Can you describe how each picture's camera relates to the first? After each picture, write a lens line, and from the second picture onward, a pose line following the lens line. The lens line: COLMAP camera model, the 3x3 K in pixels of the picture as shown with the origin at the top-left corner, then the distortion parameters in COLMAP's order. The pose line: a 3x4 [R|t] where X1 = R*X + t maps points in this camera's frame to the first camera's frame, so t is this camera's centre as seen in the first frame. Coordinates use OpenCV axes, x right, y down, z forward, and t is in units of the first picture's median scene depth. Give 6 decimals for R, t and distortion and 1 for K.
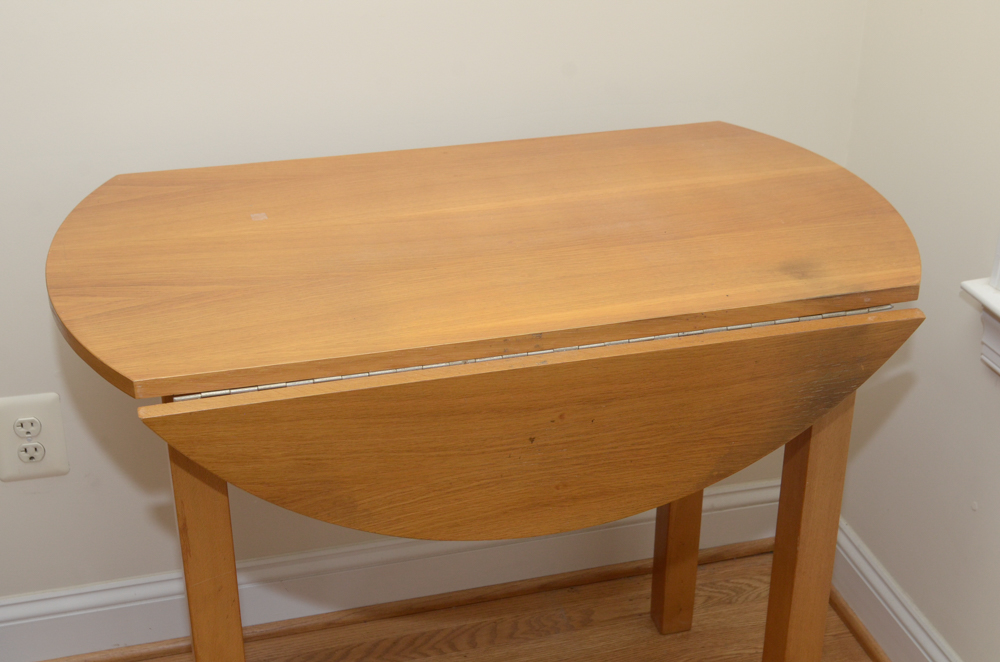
lens RADIAL K [[1380.8, 0, 500.0], [0, 1380.8, 331.0], [0, 0, 1]] dist [0.017668, 0.021165]
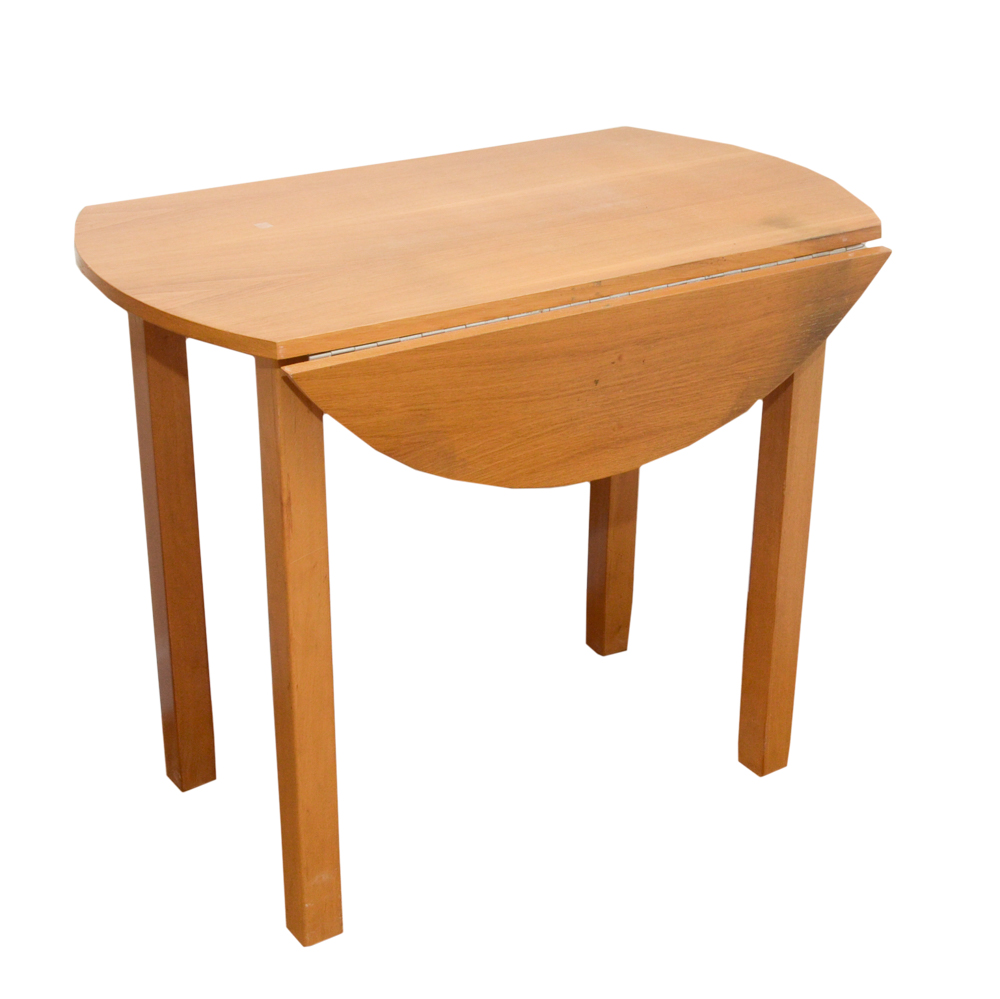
lens RADIAL K [[1806.4, 0, 500.0], [0, 1806.4, 499.5], [0, 0, 1]] dist [-0.018205, -0.000461]
pose [[0.957068, -0.117015, 0.265196, -0.440160], [0.125042, 0.992059, -0.013528, 0.180161], [-0.261507, 0.046108, 0.964100, -0.363040]]
